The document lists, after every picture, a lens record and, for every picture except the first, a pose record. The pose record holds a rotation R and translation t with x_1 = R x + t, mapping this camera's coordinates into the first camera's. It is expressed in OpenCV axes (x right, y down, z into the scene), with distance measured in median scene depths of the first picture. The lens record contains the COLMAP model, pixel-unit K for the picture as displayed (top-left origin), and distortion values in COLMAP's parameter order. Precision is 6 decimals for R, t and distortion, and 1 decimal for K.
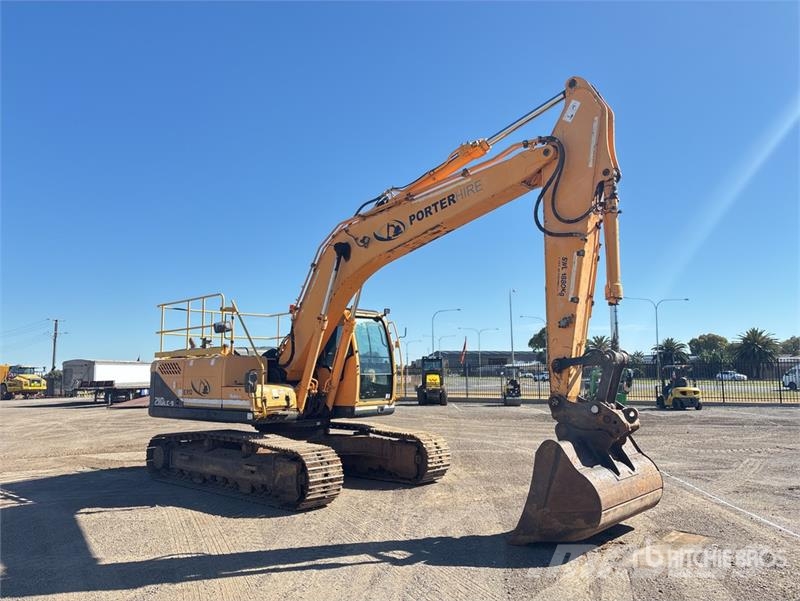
lens RADIAL K [[604.0, 0, 402.7], [0, 604.0, 303.8], [0, 0, 1]] dist [0.050105, -0.051728]
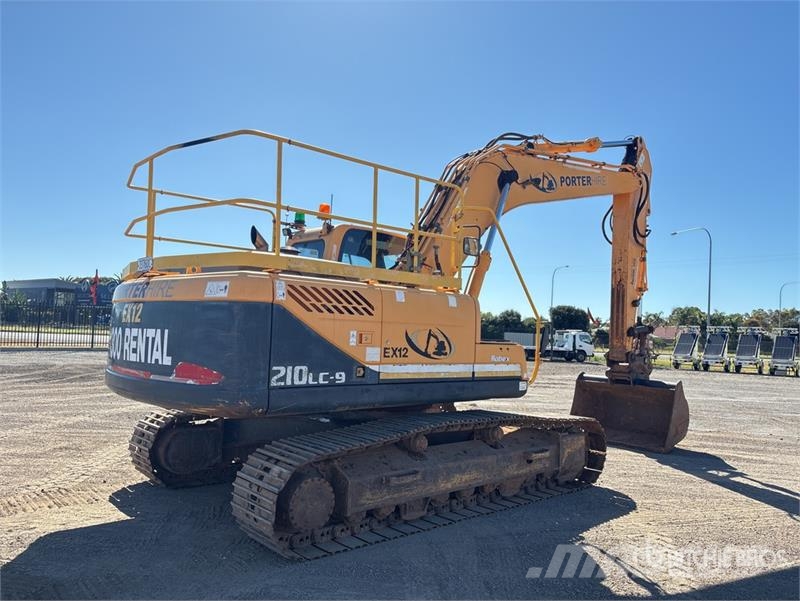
lens RADIAL K [[604.0, 0, 405.3], [0, 604.0, 306.2], [0, 0, 1]] dist [0.050105, -0.051728]
pose [[0.100586, 0.056895, 0.993300, -0.990281], [-0.156037, 0.986911, -0.040728, 0.146877], [-0.982616, -0.150895, 0.108147, 1.094846]]
